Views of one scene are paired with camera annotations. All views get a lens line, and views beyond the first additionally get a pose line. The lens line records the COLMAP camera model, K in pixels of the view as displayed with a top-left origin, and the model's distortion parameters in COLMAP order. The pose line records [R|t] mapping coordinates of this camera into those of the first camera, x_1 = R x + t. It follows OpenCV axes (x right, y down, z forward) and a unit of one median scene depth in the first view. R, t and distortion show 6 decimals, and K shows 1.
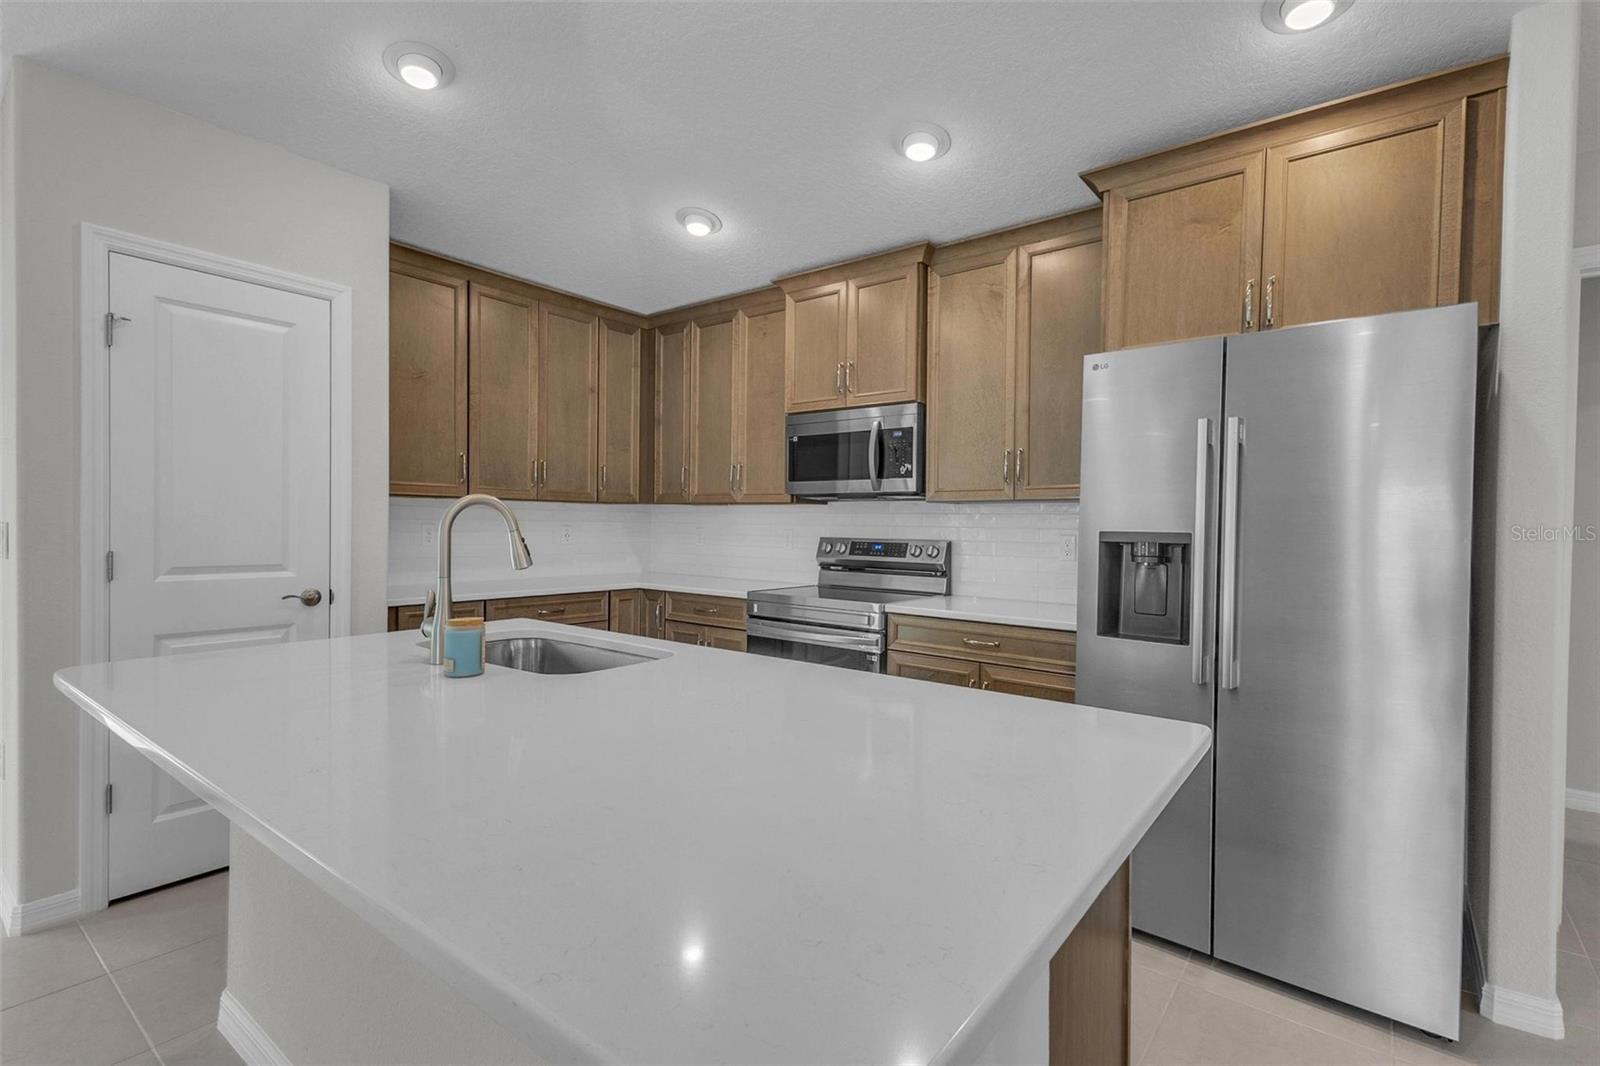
lens RADIAL K [[751.5, 0, 803.1], [0, 751.5, 532.6], [0, 0, 1]] dist [0.021540, 0.000217]
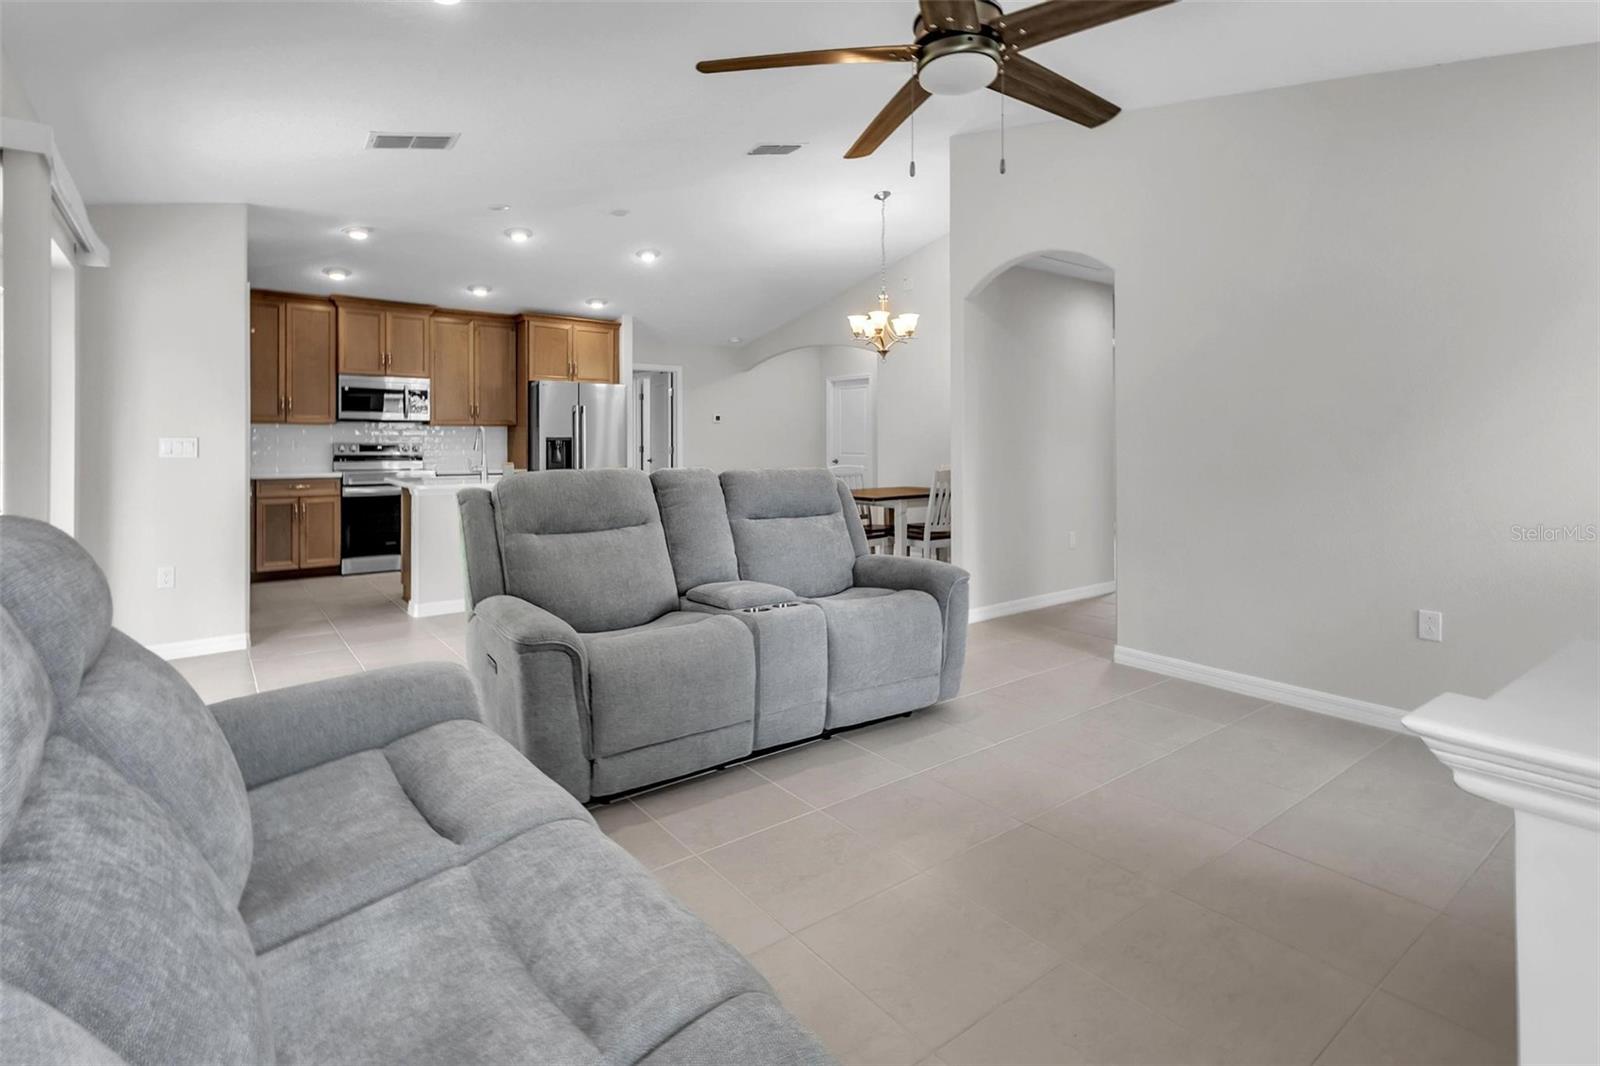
lens RADIAL K [[724.1, 0, 756.4], [0, 724.1, 446.7], [0, 0, 1]] dist [0.039621, -0.000270]
pose [[0.266200, -0.021497, 0.963678, -1.711924], [0.010459, 0.999757, 0.019413, -0.009329], [-0.963861, 0.004911, 0.266360, -0.487928]]
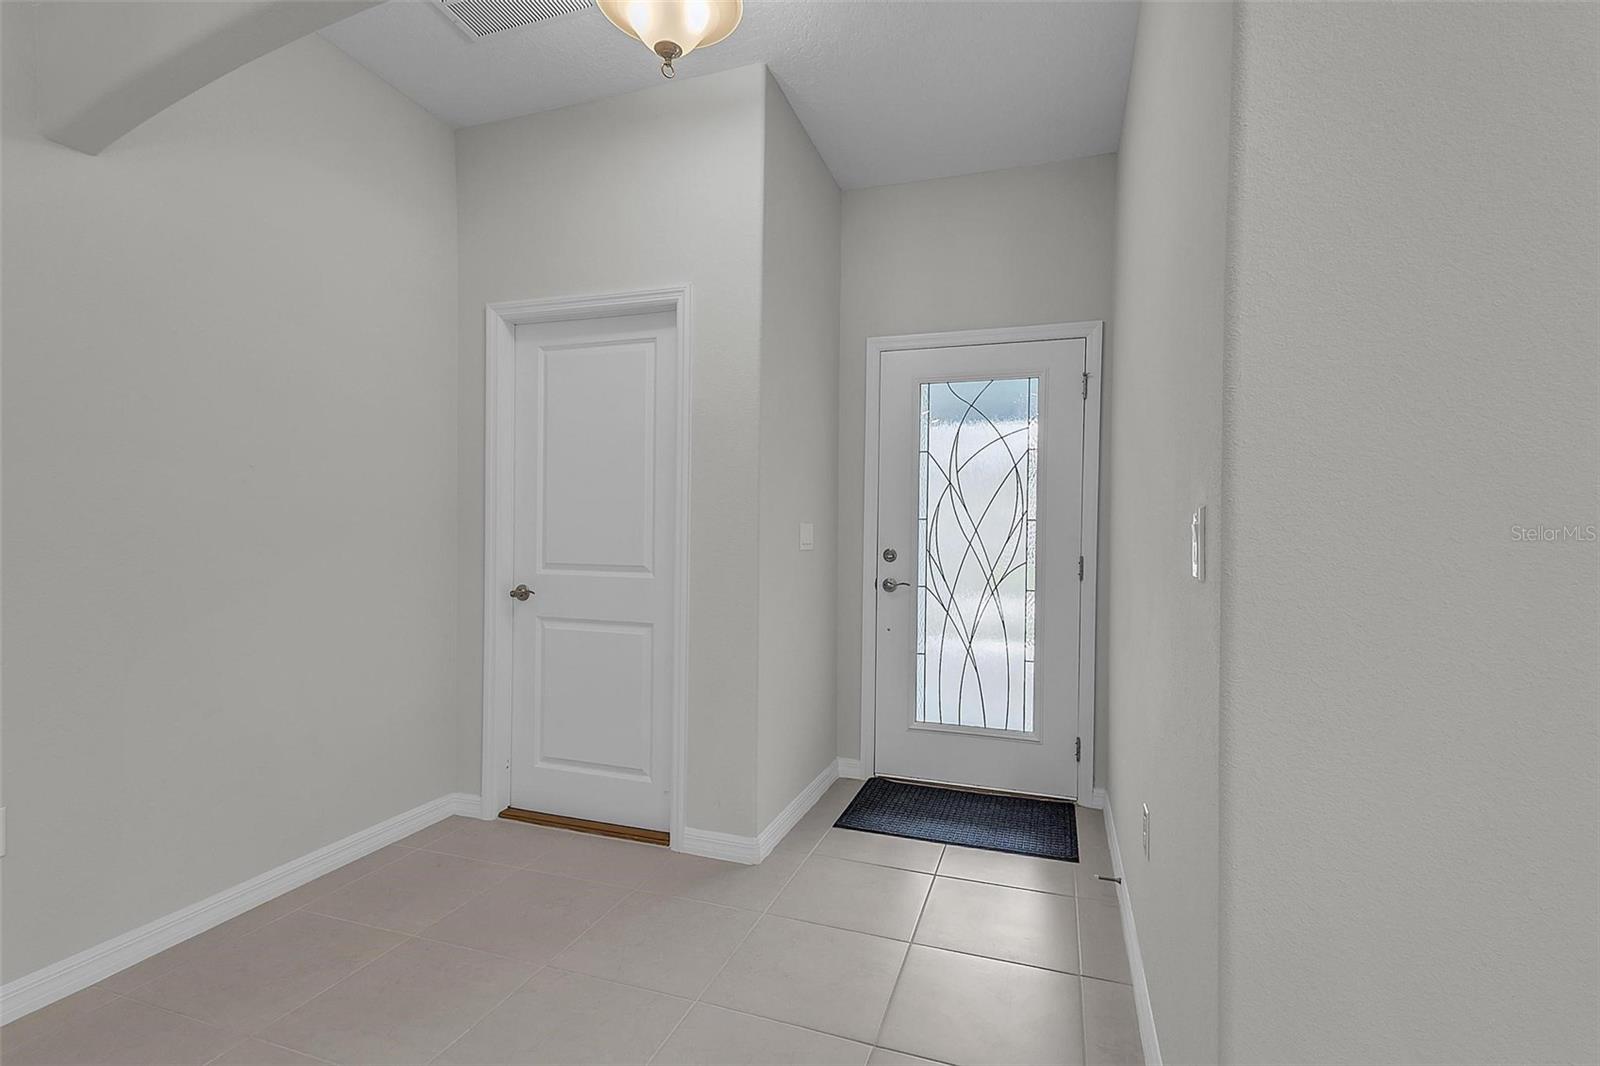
lens RADIAL K [[751.5, 0, 802.4], [0, 751.5, 528.5], [0, 0, 1]] dist [0.021540, 0.000217]
pose [[-0.331349, -0.011386, 0.943439, 0.523076], [-0.006488, 0.999931, 0.009789, 0.029230], [-0.943486, -0.002877, -0.331400, 0.031903]]
